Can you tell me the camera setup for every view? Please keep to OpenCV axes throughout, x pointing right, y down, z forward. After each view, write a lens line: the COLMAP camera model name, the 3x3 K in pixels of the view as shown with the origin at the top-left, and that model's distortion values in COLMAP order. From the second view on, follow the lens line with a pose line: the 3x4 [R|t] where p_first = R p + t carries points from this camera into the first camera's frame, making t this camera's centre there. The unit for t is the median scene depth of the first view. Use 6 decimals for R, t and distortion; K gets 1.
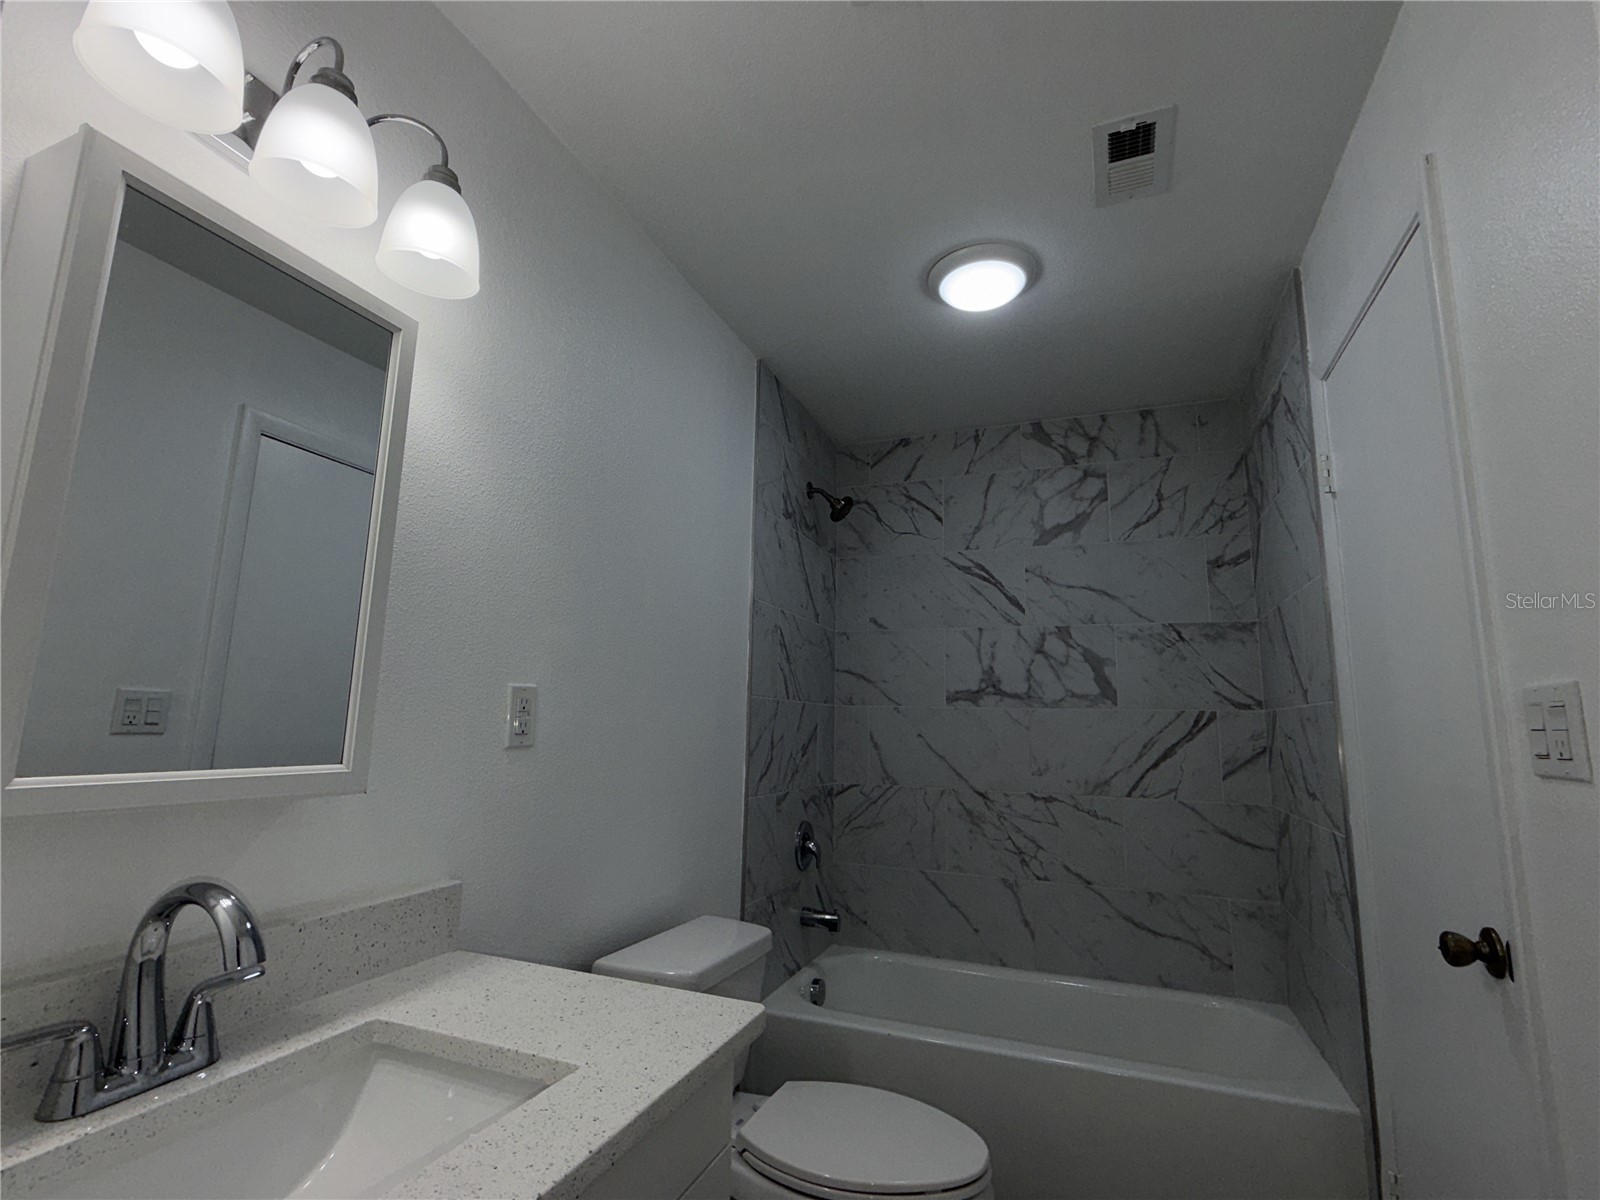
lens RADIAL K [[752.2, 0, 797.9], [0, 752.2, 601.9], [0, 0, 1]] dist [0.000047, 0.000368]
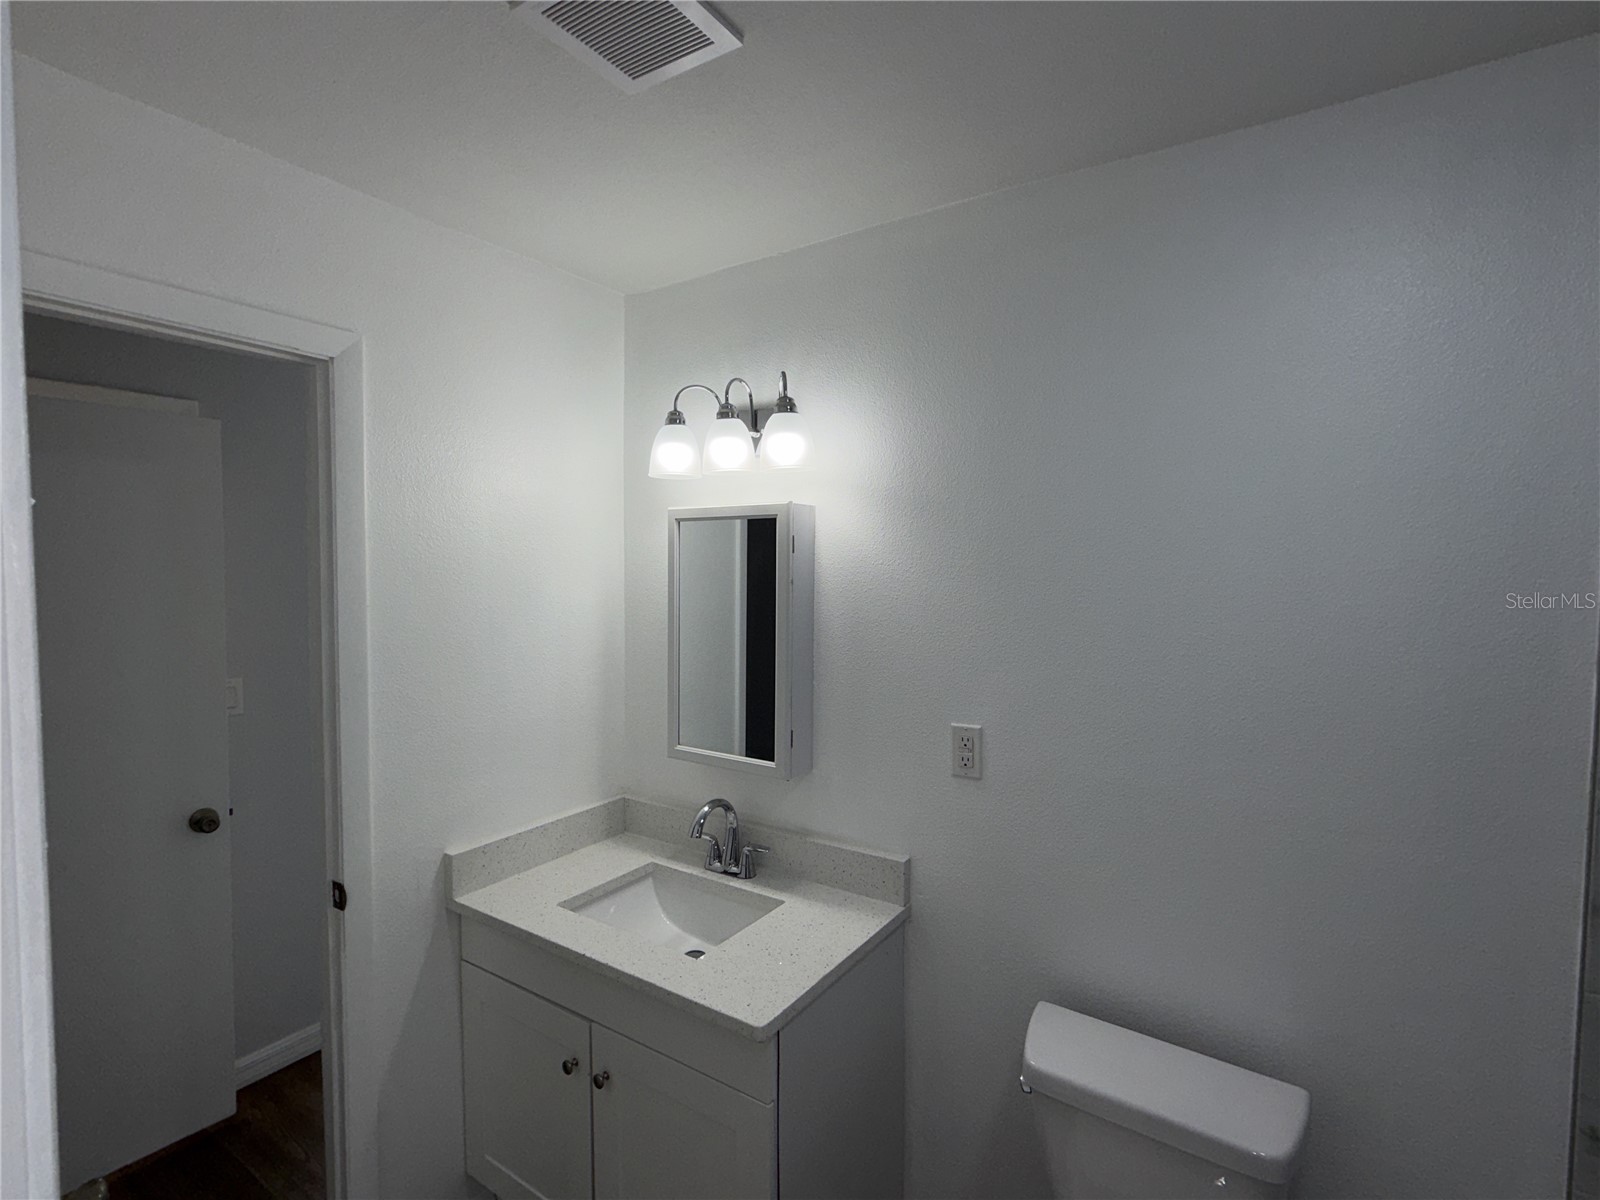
lens RADIAL K [[752.2, 0, 797.9], [0, 752.2, 601.9], [0, 0, 1]] dist [0.000047, 0.000368]
pose [[-0.187712, 0.023636, -0.981940, 0.842560], [0.136096, 0.990693, -0.002170, -0.114822], [0.972750, -0.134045, -0.189182, 1.011074]]
